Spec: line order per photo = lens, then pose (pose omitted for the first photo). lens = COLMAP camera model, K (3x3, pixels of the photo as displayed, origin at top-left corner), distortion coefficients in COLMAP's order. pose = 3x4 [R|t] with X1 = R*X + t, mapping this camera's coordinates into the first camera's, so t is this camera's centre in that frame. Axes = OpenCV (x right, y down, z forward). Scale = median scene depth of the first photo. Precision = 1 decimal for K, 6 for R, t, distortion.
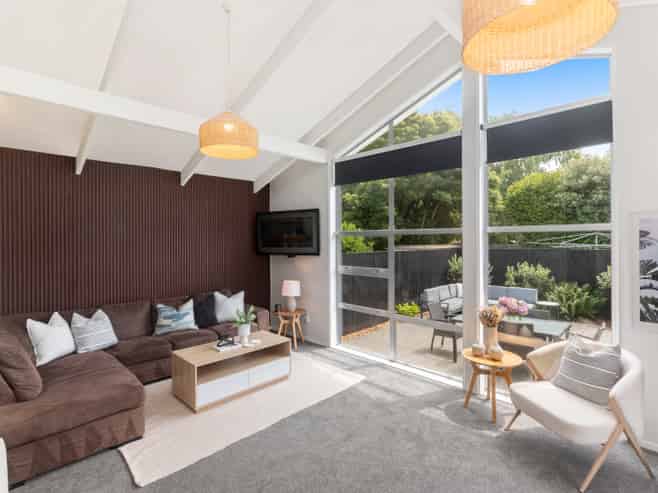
lens RADIAL K [[332.9, 0, 327.6], [0, 332.9, 241.3], [0, 0, 1]] dist [0.019615, -0.000784]
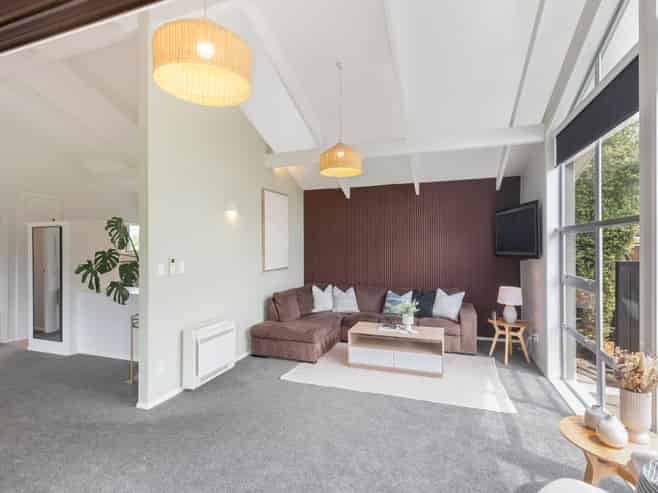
lens RADIAL K [[332.9, 0, 327.5], [0, 332.9, 248.0], [0, 0, 1]] dist [0.019615, -0.000784]
pose [[0.433248, 0.000319, -0.901275, 0.560717], [-0.006166, 0.999978, -0.002610, 0.028612], [0.901254, 0.006688, 0.433240, 0.238804]]
